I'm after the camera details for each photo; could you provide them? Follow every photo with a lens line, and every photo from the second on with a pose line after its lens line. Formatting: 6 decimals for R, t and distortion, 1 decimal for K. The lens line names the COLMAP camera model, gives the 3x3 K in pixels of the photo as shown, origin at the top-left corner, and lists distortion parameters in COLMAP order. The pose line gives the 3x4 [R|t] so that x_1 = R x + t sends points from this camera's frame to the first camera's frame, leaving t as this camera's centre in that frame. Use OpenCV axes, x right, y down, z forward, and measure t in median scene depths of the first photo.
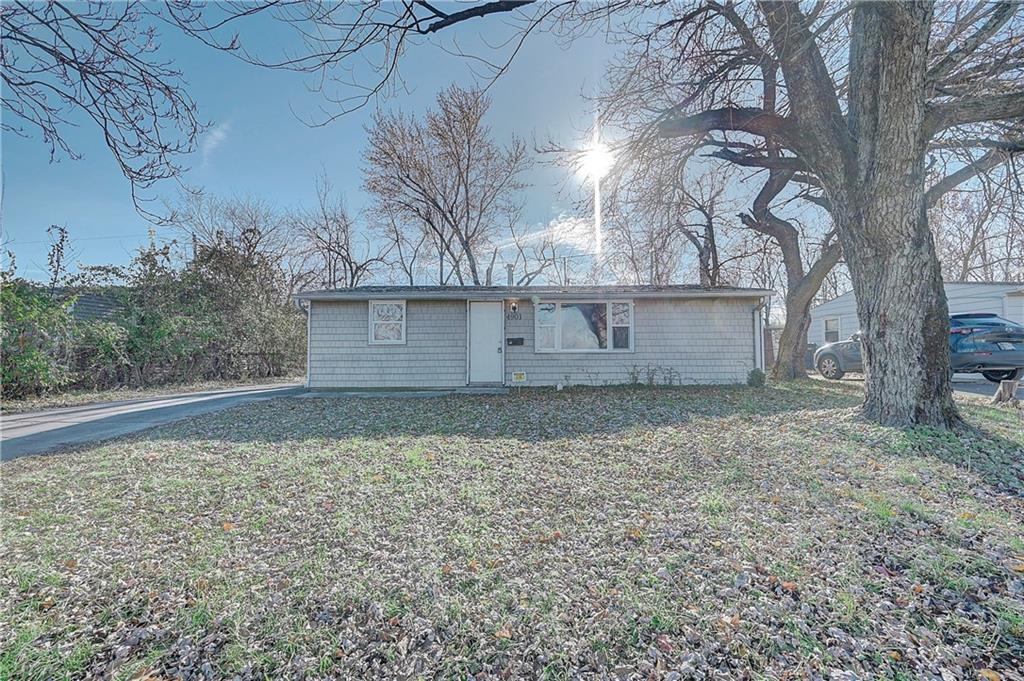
lens RADIAL K [[407.9, 0, 513.2], [0, 407.9, 343.1], [0, 0, 1]] dist [-0.003689, 0.000265]
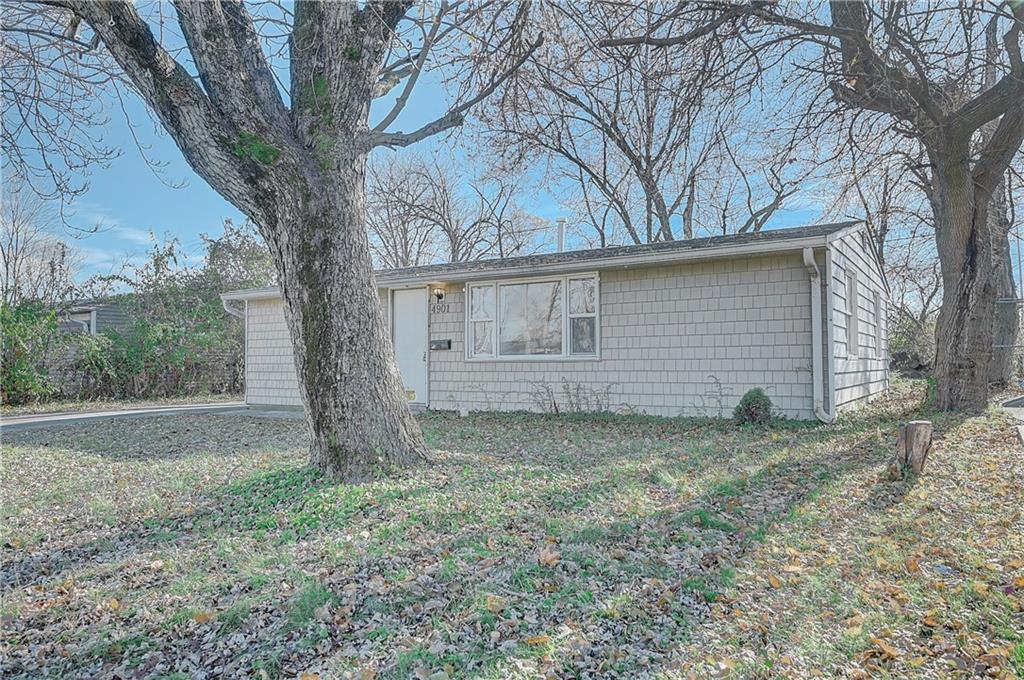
lens RADIAL K [[728.6, 0, 509.5], [0, 728.6, 345.8], [0, 0, 1]] dist [-0.005363, -0.000882]
pose [[0.846529, -0.016272, -0.532094, 0.749195], [0.018908, 0.999821, -0.000494, 0.000663], [0.532007, -0.009643, 0.846685, 0.026646]]
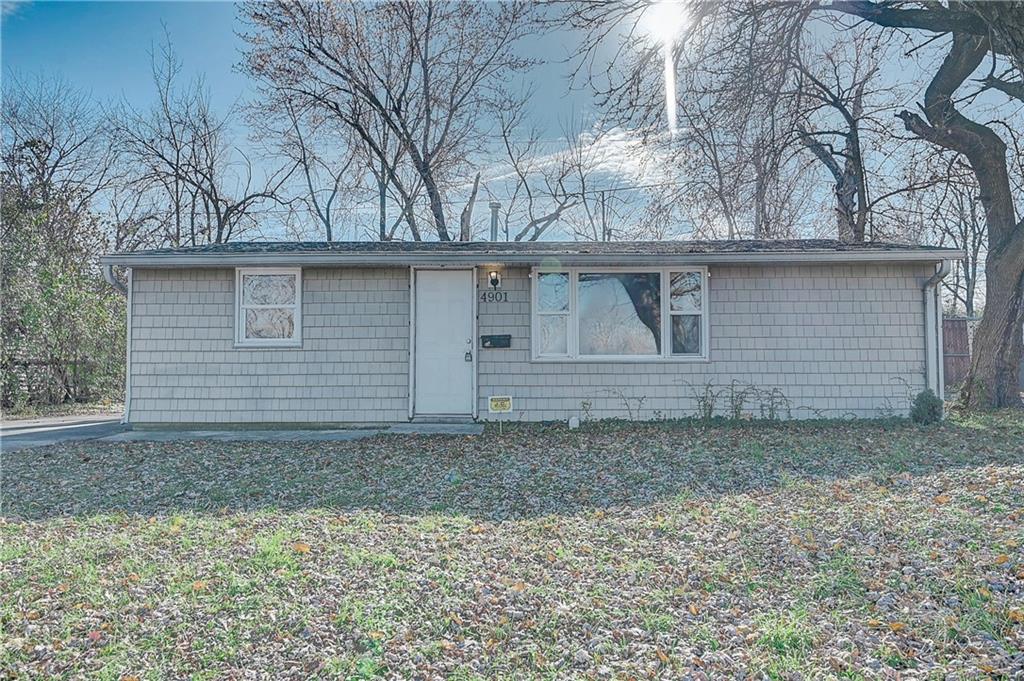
lens RADIAL K [[728.6, 0, 512.3], [0, 728.6, 343.5], [0, 0, 1]] dist [-0.005363, -0.000882]
pose [[0.999972, 0.001090, -0.007463, 0.034640], [-0.001097, 0.999999, -0.000917, 0.000059], [0.007462, 0.000925, 0.999972, 0.001628]]
